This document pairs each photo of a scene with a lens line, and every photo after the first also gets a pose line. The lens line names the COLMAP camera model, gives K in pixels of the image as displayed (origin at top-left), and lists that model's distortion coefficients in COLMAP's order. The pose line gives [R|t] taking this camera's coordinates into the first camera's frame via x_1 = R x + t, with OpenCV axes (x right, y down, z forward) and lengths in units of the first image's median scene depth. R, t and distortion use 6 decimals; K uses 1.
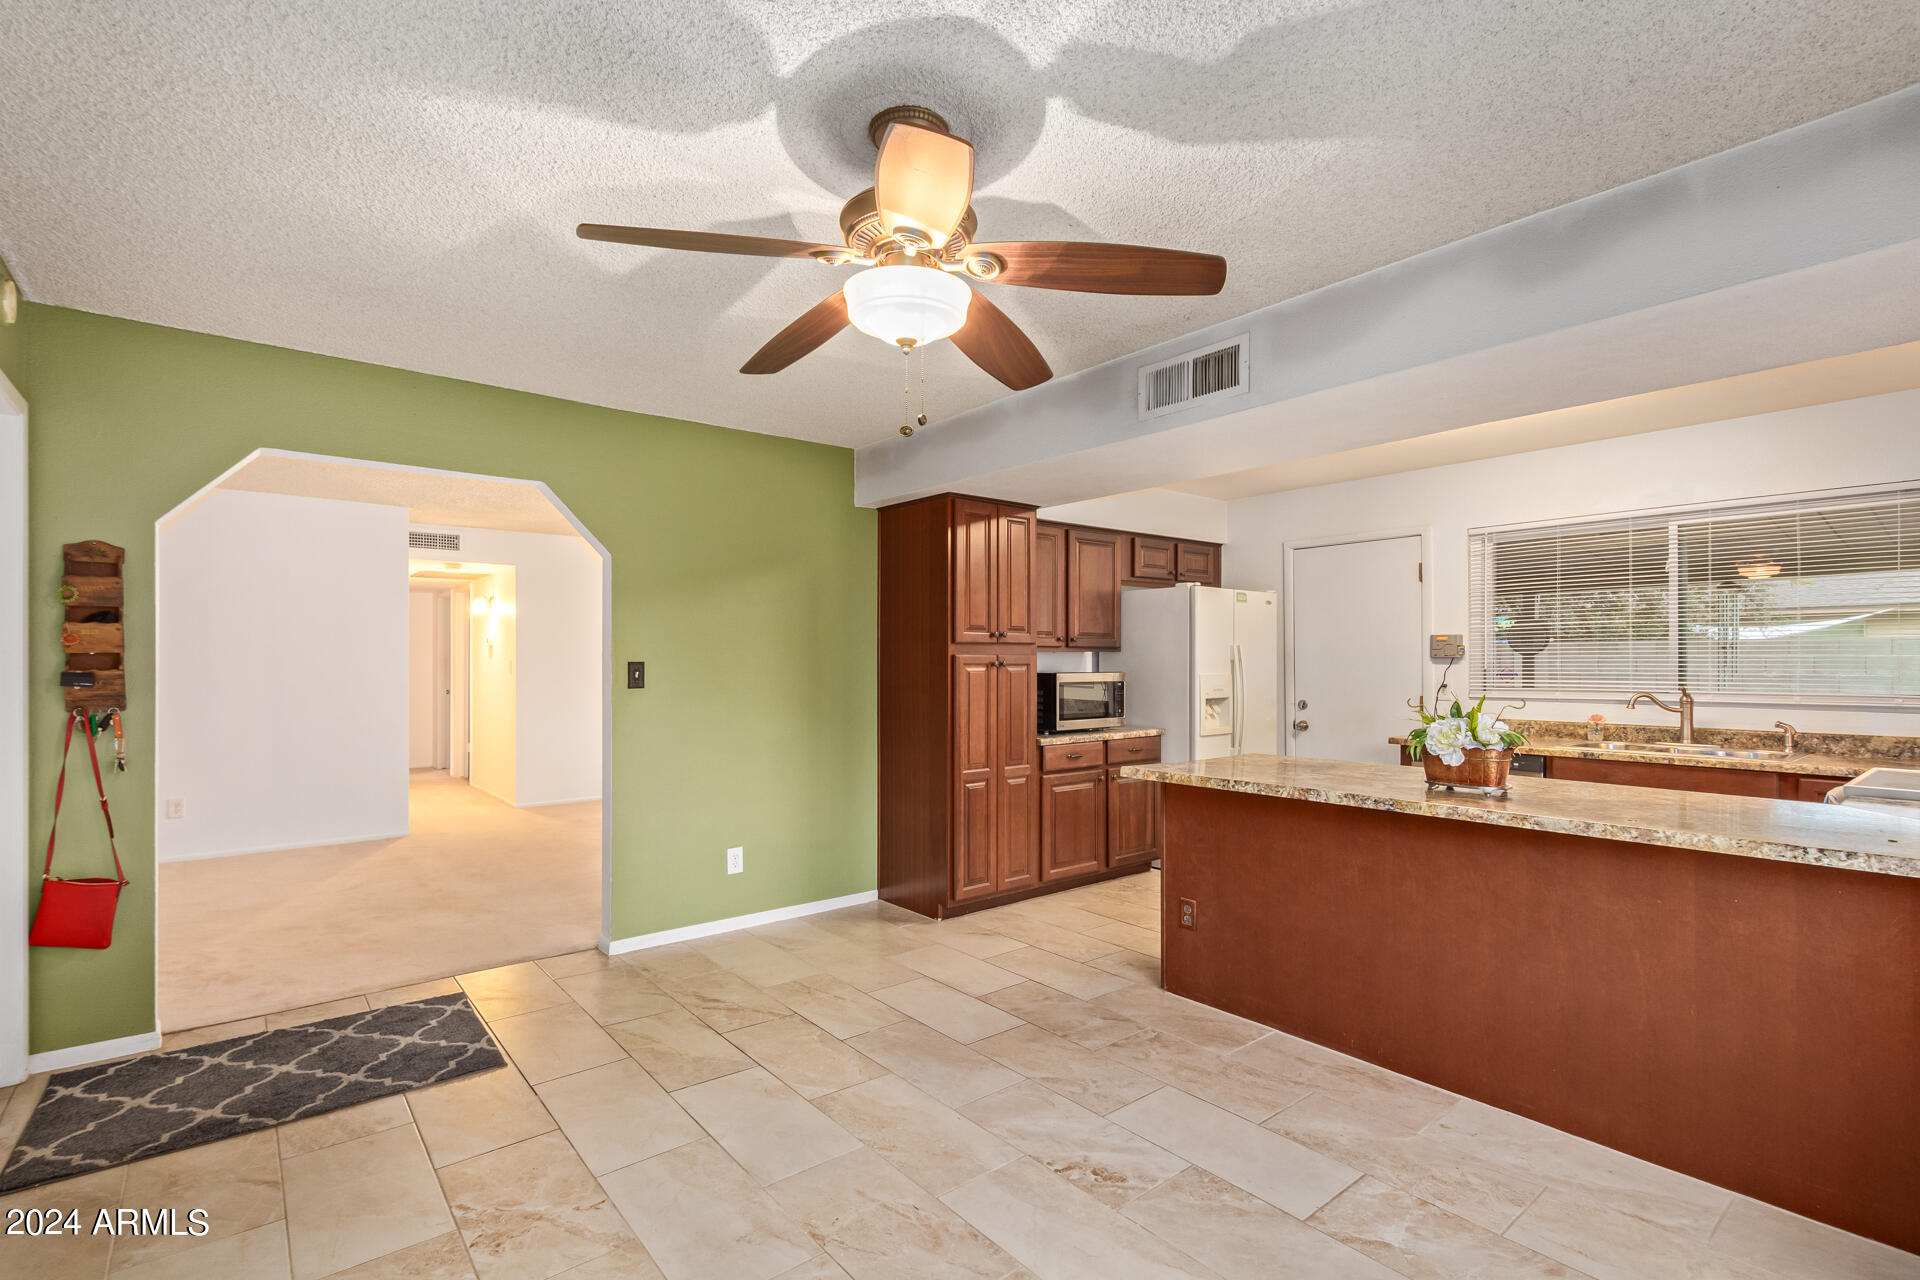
lens RADIAL K [[874.7, 0, 949.2], [0, 874.7, 659.3], [0, 0, 1]] dist [0.010868, -0.004879]
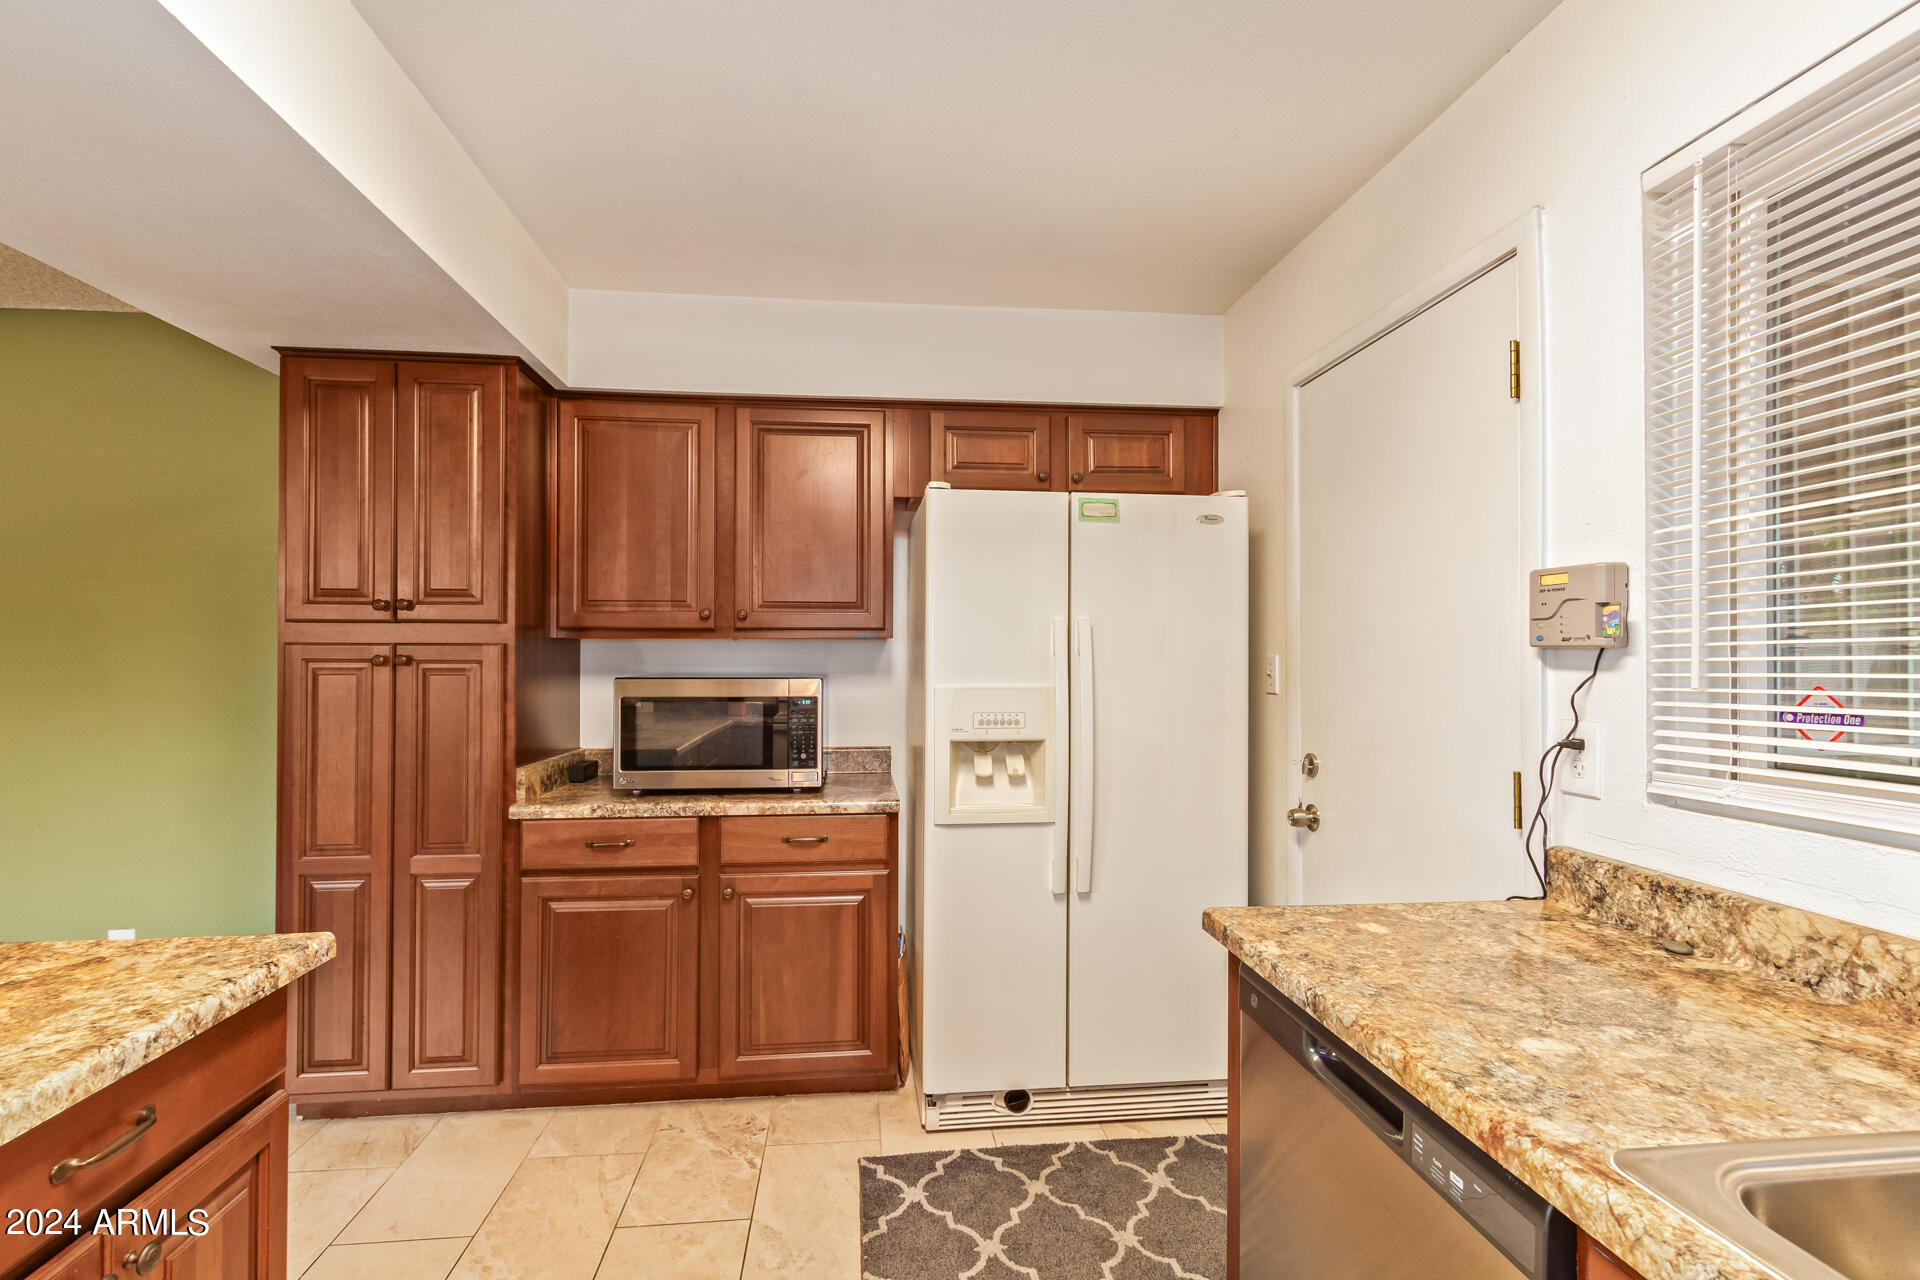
lens RADIAL K [[874.7, 0, 952.5], [0, 874.7, 641.6], [0, 0, 1]] dist [0.010868, -0.004879]
pose [[0.837354, -0.006340, -0.546624, 0.998107], [-0.002248, 0.999884, -0.015041, 0.002357], [0.546656, 0.013823, 0.837243, 1.167763]]
